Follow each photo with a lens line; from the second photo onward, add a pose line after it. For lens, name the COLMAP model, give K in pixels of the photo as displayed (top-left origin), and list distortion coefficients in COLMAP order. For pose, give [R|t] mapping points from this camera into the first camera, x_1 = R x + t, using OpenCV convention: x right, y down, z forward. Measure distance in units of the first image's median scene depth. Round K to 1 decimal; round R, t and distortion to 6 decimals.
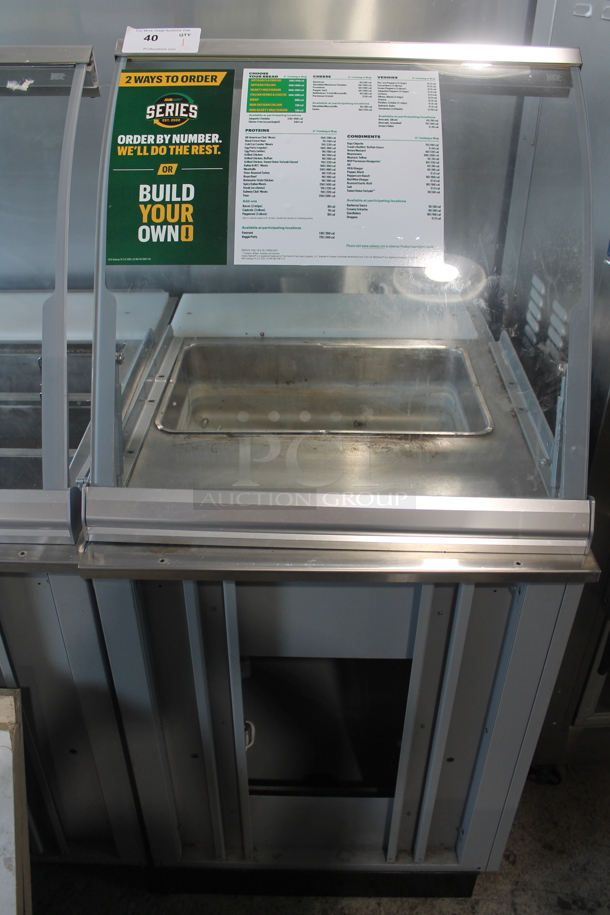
lens RADIAL K [[768.4, 0, 305.0], [0, 768.4, 457.5], [0, 0, 1]] dist [-0.159975, 0.138085]
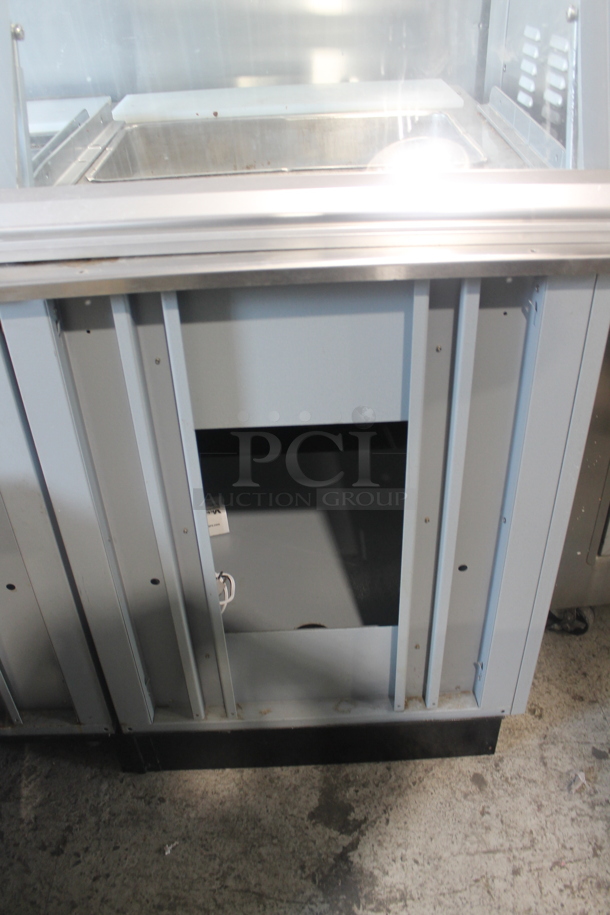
lens RADIAL K [[768.4, 0, 305.0], [0, 768.4, 457.5], [0, 0, 1]] dist [-0.159975, 0.138085]
pose [[0.998301, -0.057835, 0.007070, 0.025904], [0.057488, 0.997456, 0.042157, 0.297777], [-0.009491, -0.041679, 0.999086, 0.206377]]
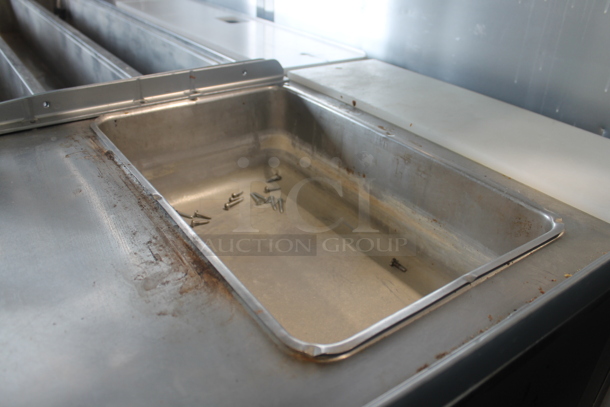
lens RADIAL K [[512.2, 0, 305.0], [0, 512.2, 203.5], [0, 0, 1]] dist [-0.159975, 0.138085]
pose [[0.598845, 0.415584, -0.684598, 0.474317], [-0.464668, 0.876527, 0.125631, -0.170175], [0.652279, 0.242877, 0.718013, 0.930267]]
